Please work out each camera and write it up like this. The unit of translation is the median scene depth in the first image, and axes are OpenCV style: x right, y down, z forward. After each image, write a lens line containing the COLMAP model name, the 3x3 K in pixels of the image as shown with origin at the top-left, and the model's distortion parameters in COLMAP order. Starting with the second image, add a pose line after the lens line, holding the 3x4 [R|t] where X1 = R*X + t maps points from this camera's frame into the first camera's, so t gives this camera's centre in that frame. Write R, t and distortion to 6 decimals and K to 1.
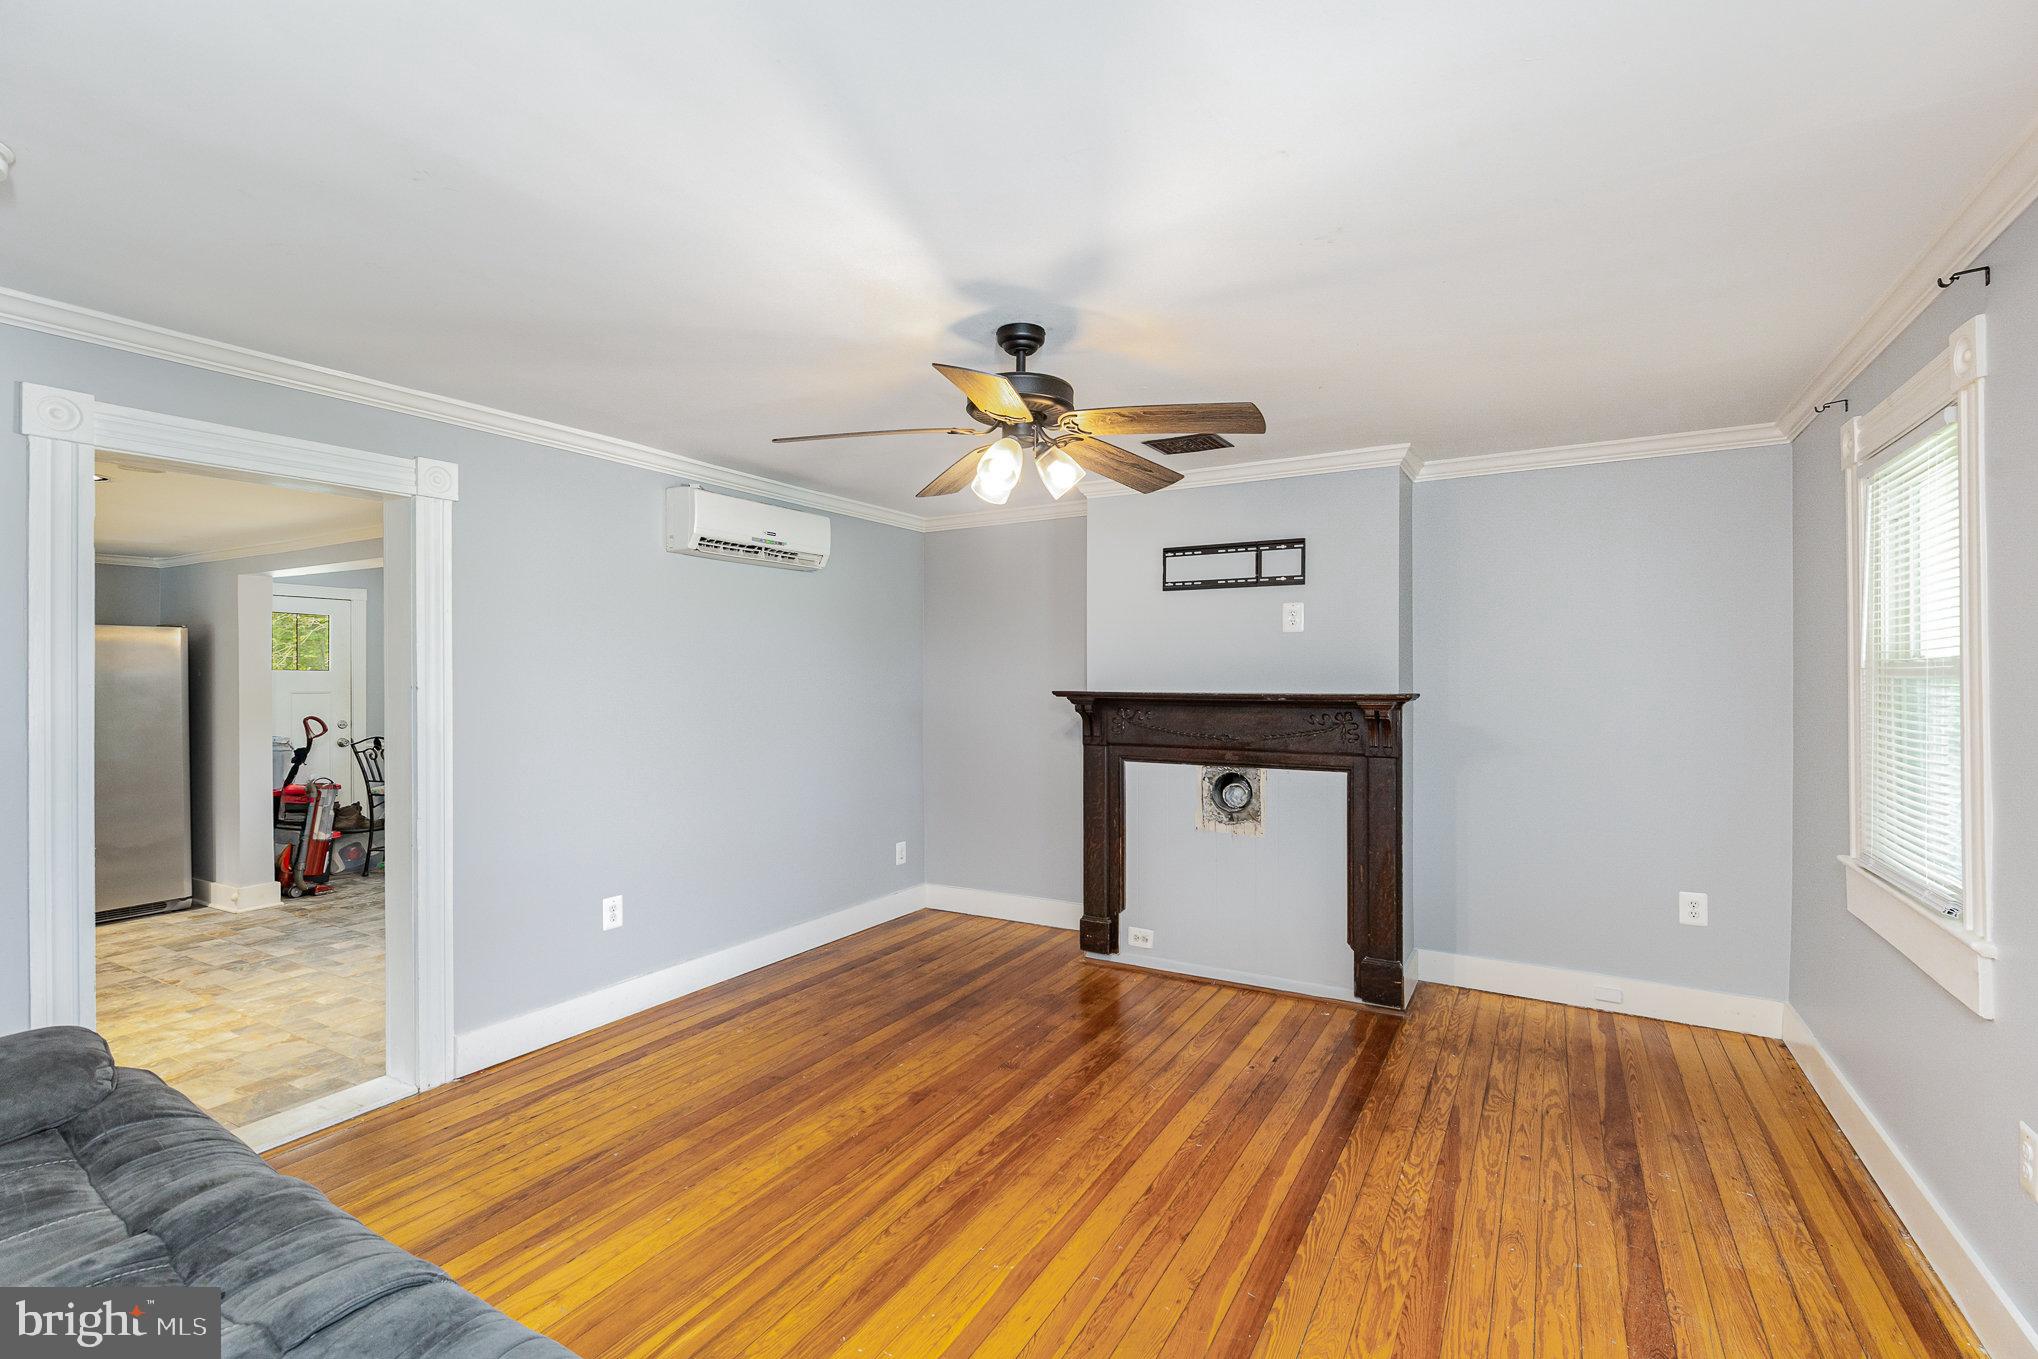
lens RADIAL K [[917.8, 0, 1019.0], [0, 917.8, 679.5], [0, 0, 1]] dist [0.005841, -0.000533]
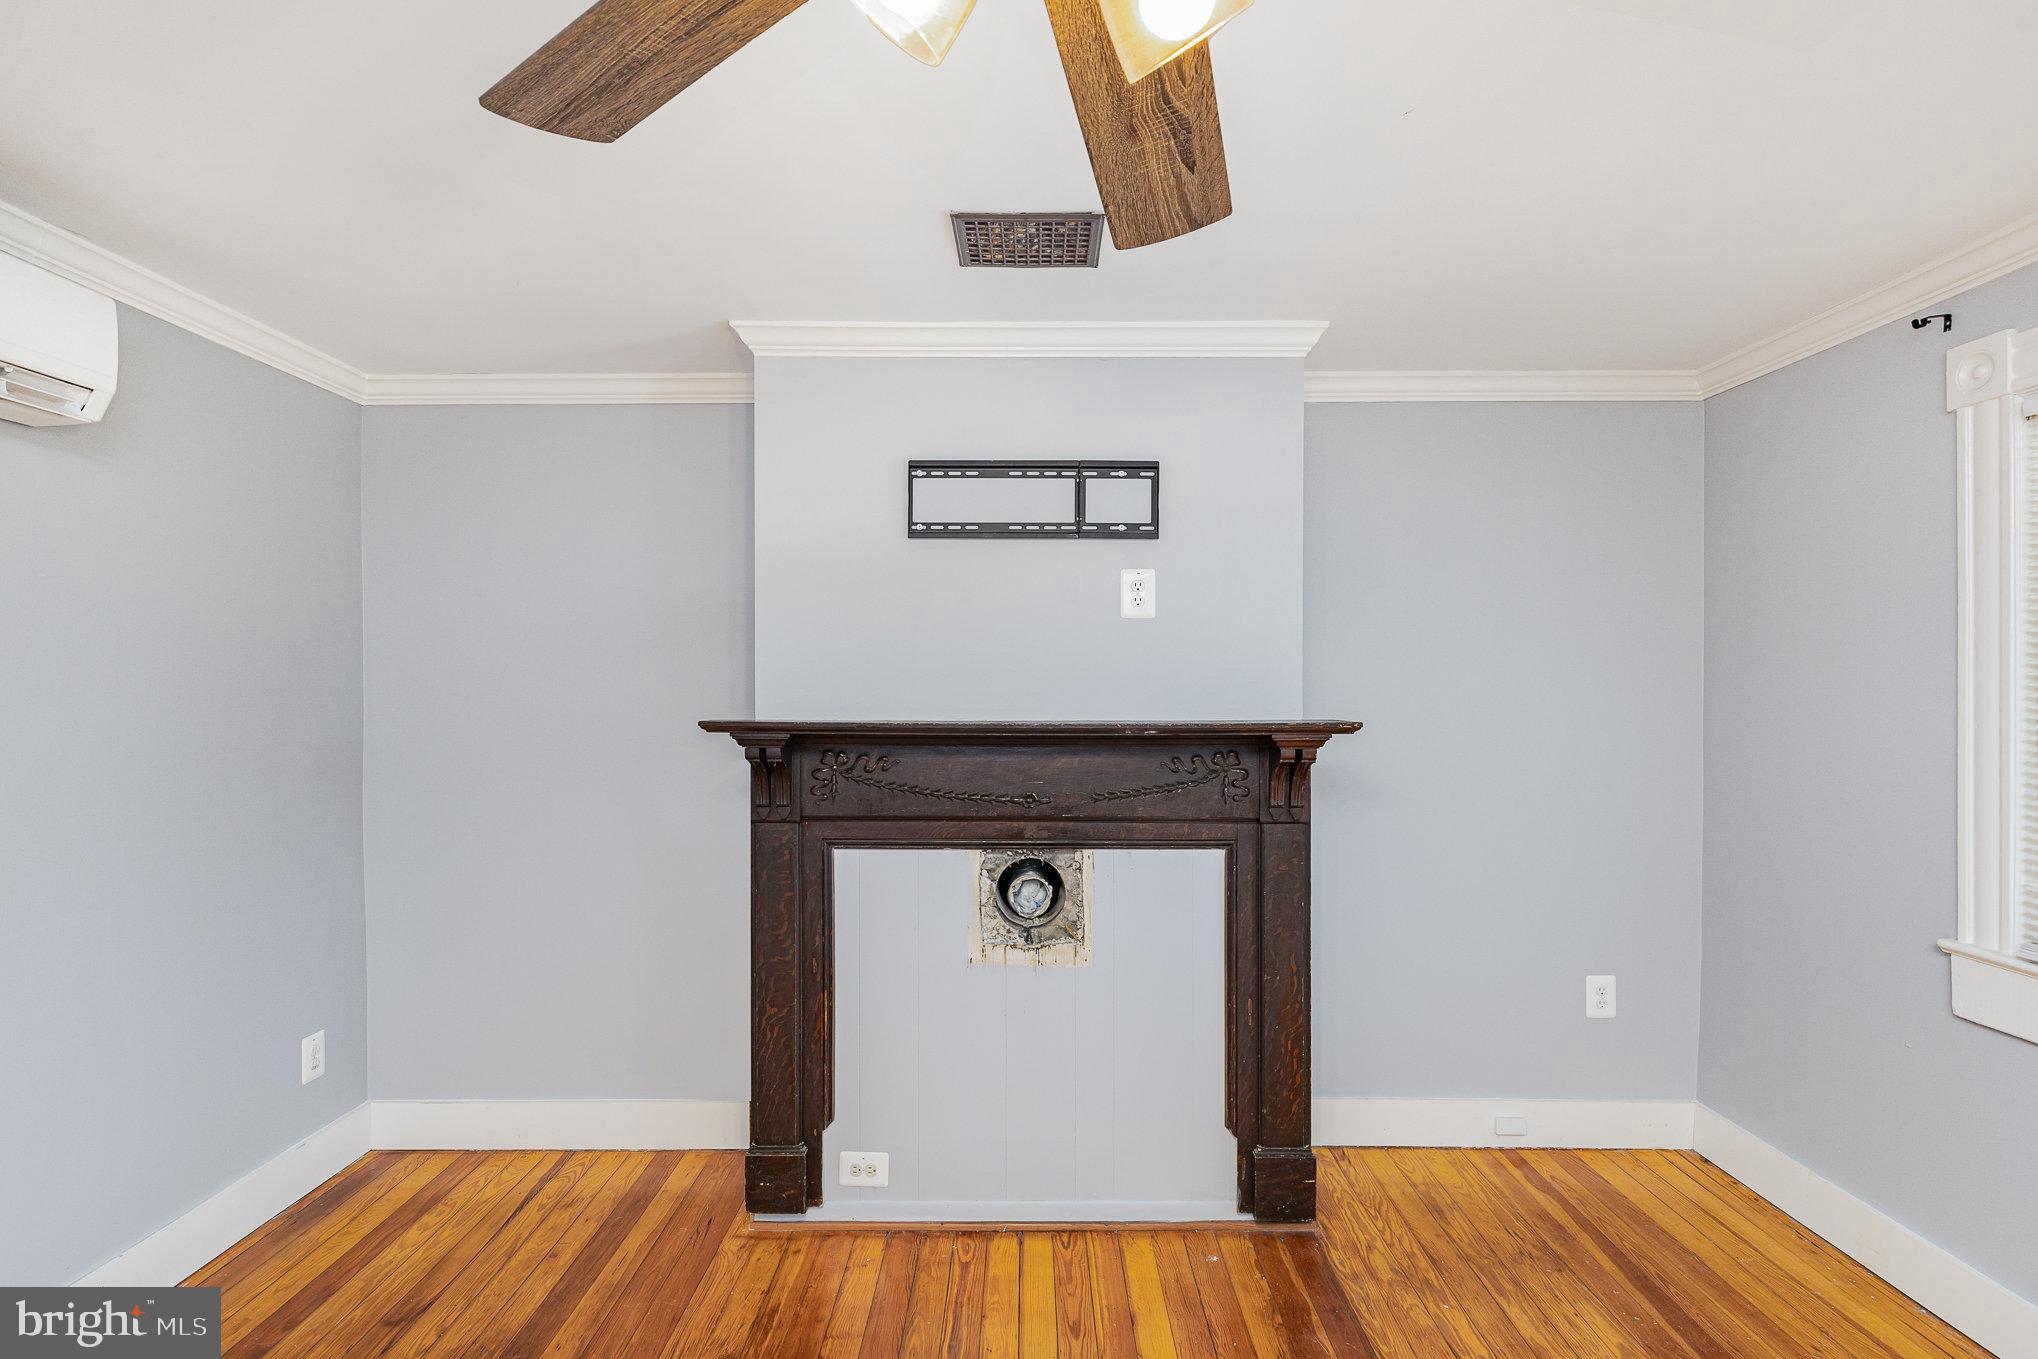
lens RADIAL K [[1013.2, 0, 1022.3], [0, 1013.2, 702.1], [0, 0, 1]] dist [-0.000421, -0.000014]
pose [[0.865350, -0.003423, 0.501156, -0.093391], [0.001022, 0.999987, 0.005065, -0.000669], [-0.501166, -0.003871, 0.865342, 0.456680]]
